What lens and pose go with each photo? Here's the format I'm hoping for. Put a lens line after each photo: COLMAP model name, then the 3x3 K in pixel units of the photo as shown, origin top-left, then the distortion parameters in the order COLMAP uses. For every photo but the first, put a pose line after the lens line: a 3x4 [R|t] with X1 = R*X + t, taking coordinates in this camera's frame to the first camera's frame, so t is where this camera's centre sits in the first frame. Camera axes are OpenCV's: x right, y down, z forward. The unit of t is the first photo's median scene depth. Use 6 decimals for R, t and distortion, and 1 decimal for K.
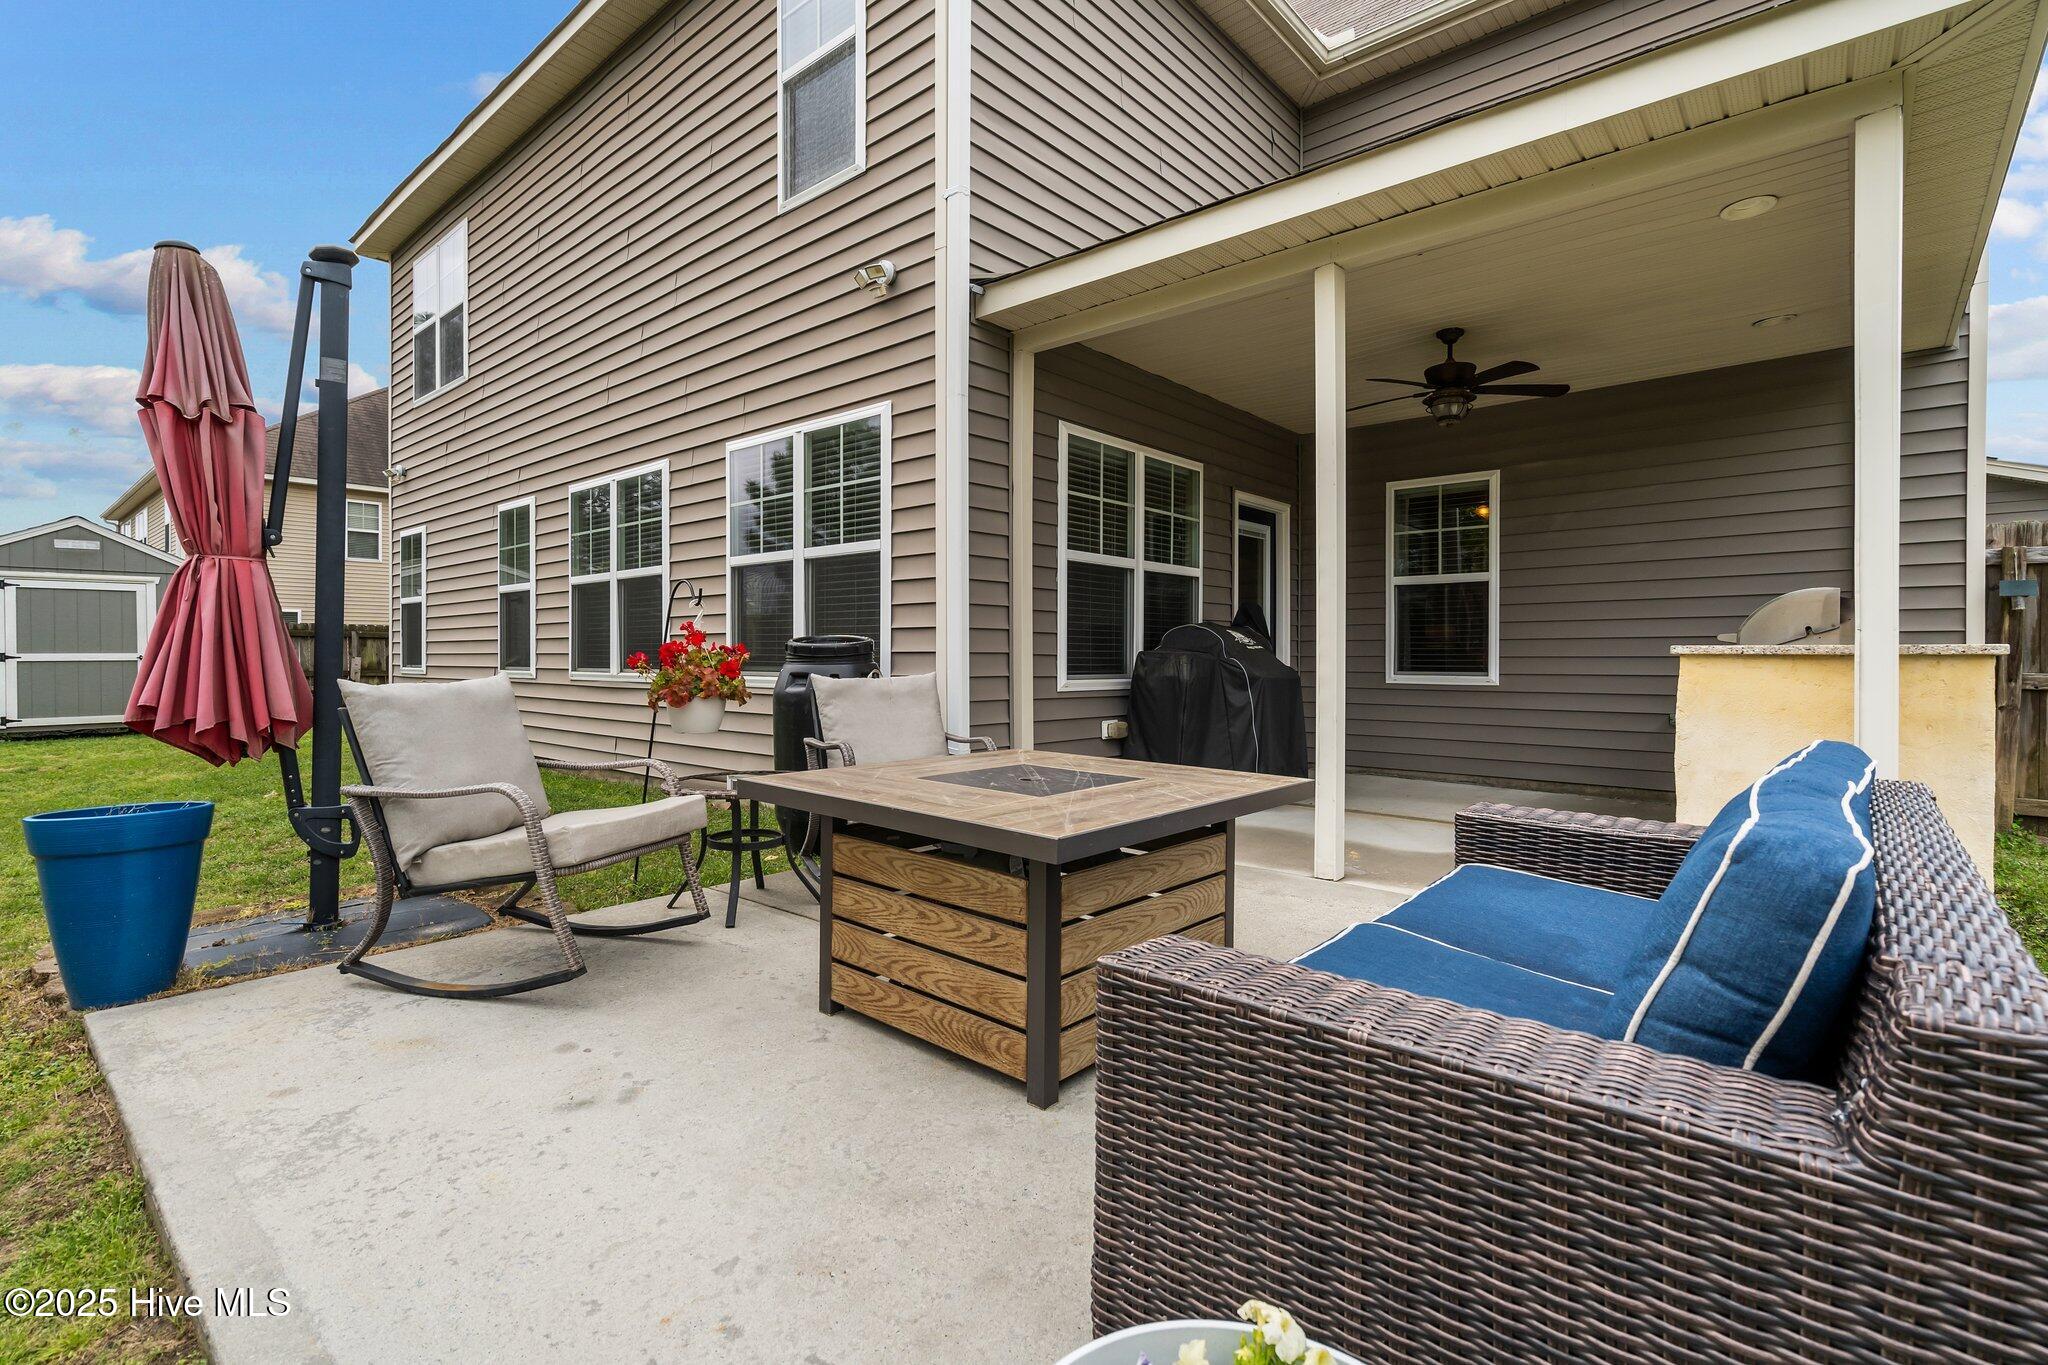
lens RADIAL K [[958.3, 0, 1020.9], [0, 958.3, 651.3], [0, 0, 1]] dist [0.002212, -0.000246]
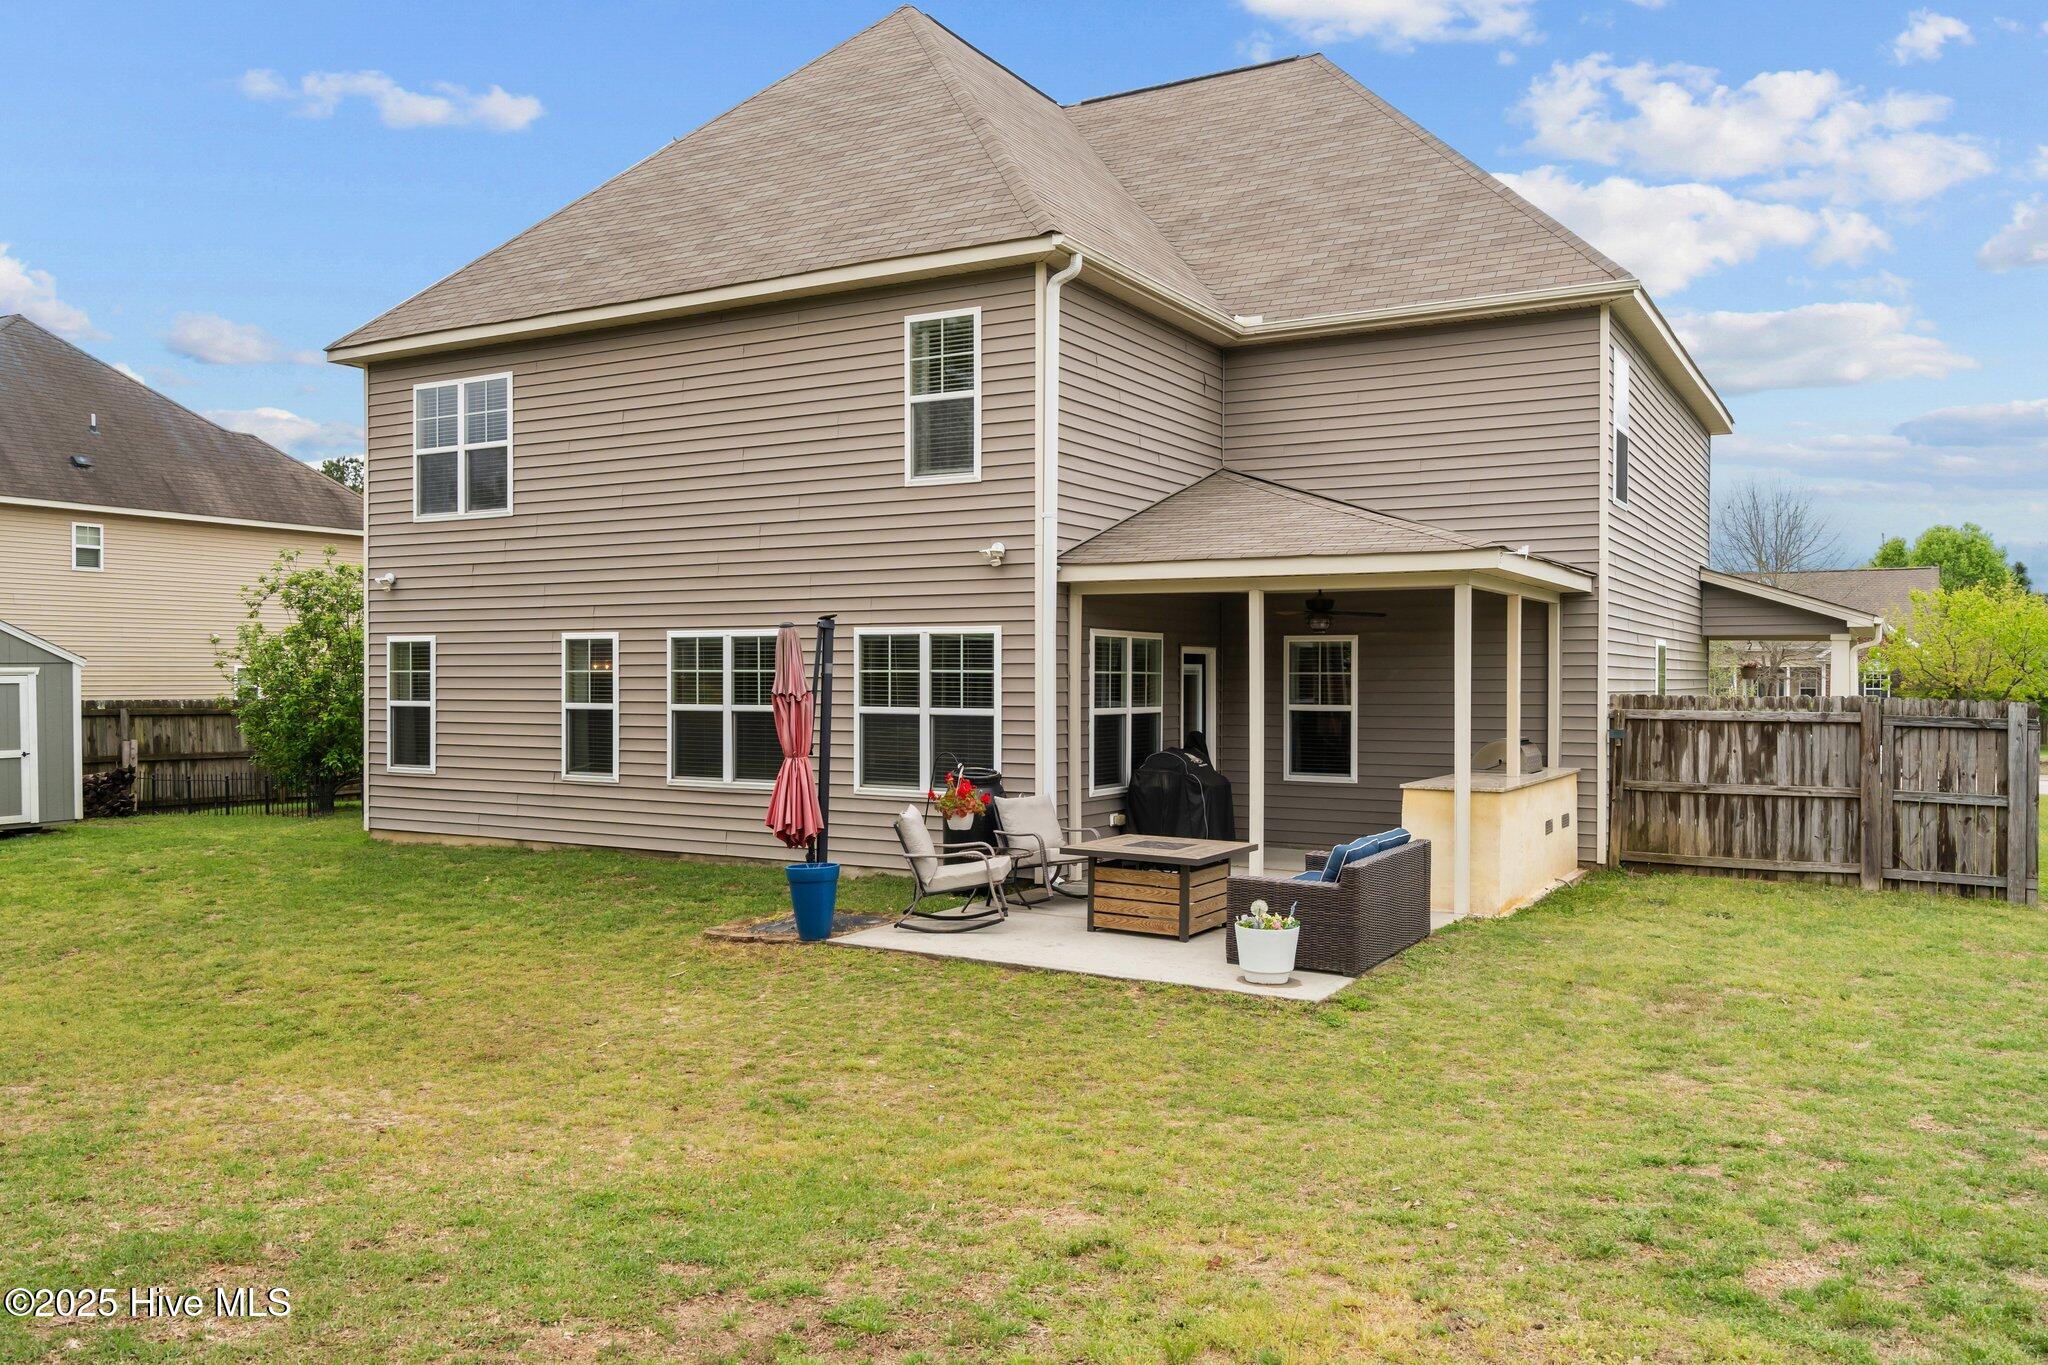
lens RADIAL K [[1555.4, 0, 1024.0], [0, 1555.4, 682.5], [0, 0, 1]] dist [0.000503, 0.003474]
pose [[0.980631, -0.001297, 0.195859, -0.563744], [-0.000379, 0.999964, 0.008521, -0.167845], [-0.195863, -0.008430, 0.980595, -1.489253]]
